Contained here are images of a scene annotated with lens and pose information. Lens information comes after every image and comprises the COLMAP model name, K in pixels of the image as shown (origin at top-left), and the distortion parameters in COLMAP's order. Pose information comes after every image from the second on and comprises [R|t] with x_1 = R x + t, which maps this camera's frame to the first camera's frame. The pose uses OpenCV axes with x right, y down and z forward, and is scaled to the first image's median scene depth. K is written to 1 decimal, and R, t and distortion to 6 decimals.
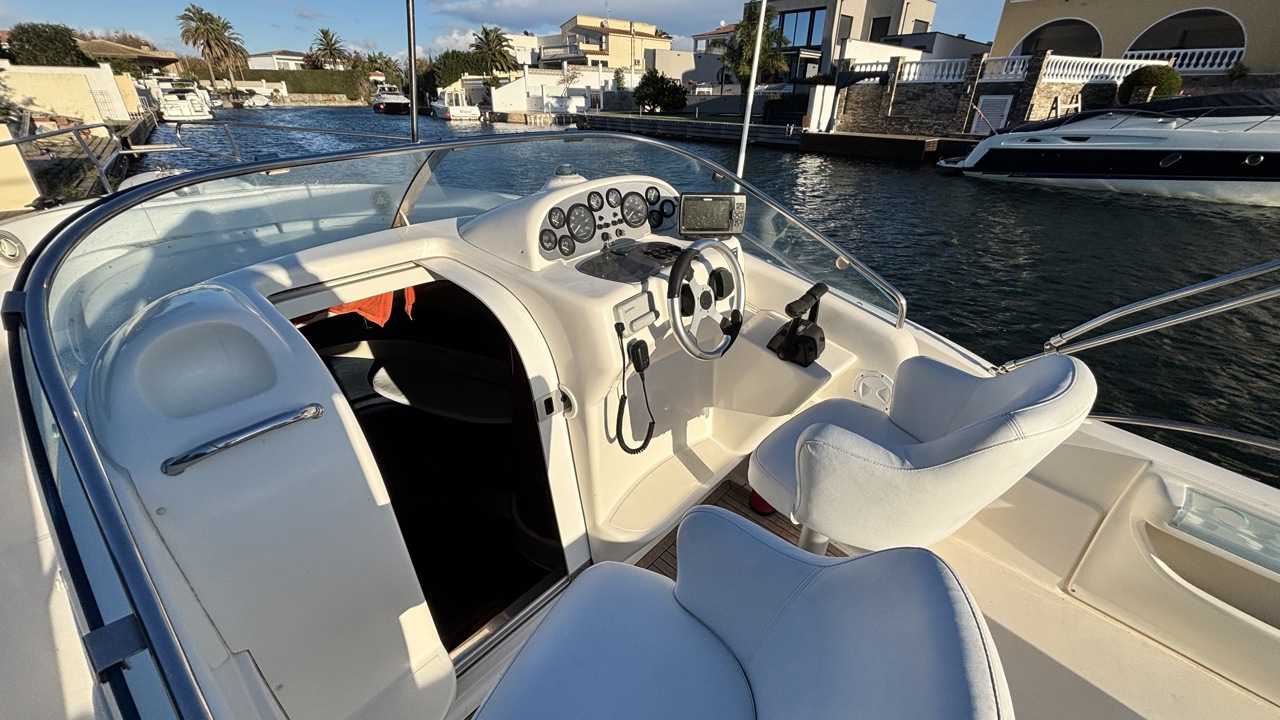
lens RADIAL K [[517.7, 0, 638.8], [0, 517.7, 354.5], [0, 0, 1]] dist [-0.001582, 0.001883]
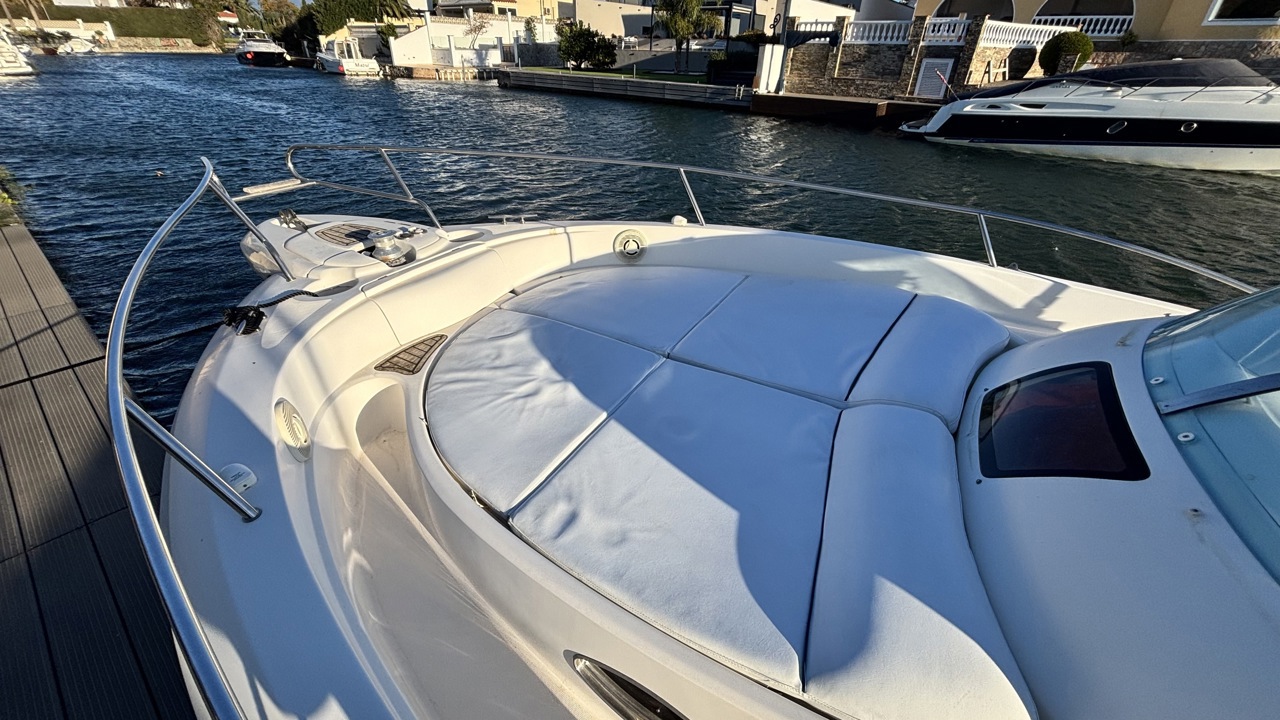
lens RADIAL K [[517.7, 0, 633.1], [0, 517.7, 354.4], [0, 0, 1]] dist [-0.001582, 0.001883]
pose [[0.984025, -0.079510, 0.159291, -0.065908], [0.067359, 0.994493, 0.080288, -0.018209], [-0.164798, -0.068276, 0.983961, 0.019733]]
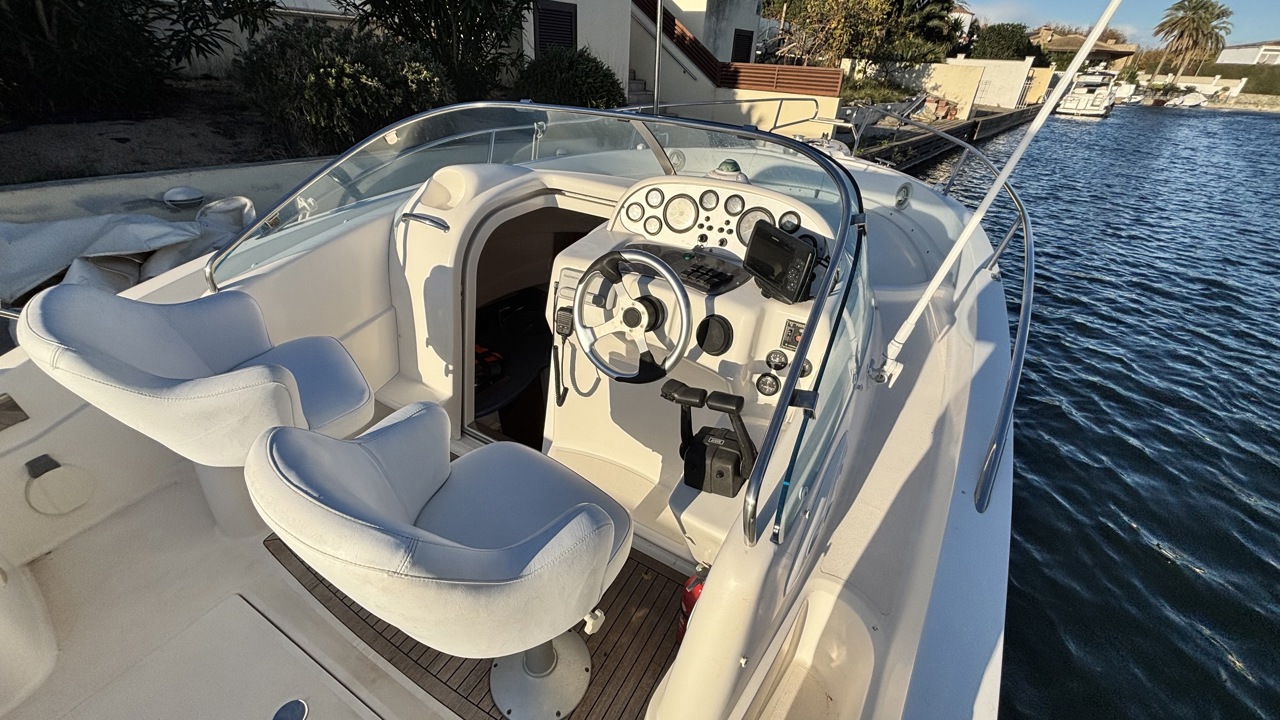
lens RADIAL K [[479.8, 0, 634.9], [0, 479.8, 353.3], [0, 0, 1]] dist [0.003845, -0.000686]
pose [[0.170031, 0.515494, -0.839854, 0.035738], [-0.482079, 0.786832, 0.385351, -0.015750], [0.859470, 0.339354, 0.382295, 0.028587]]
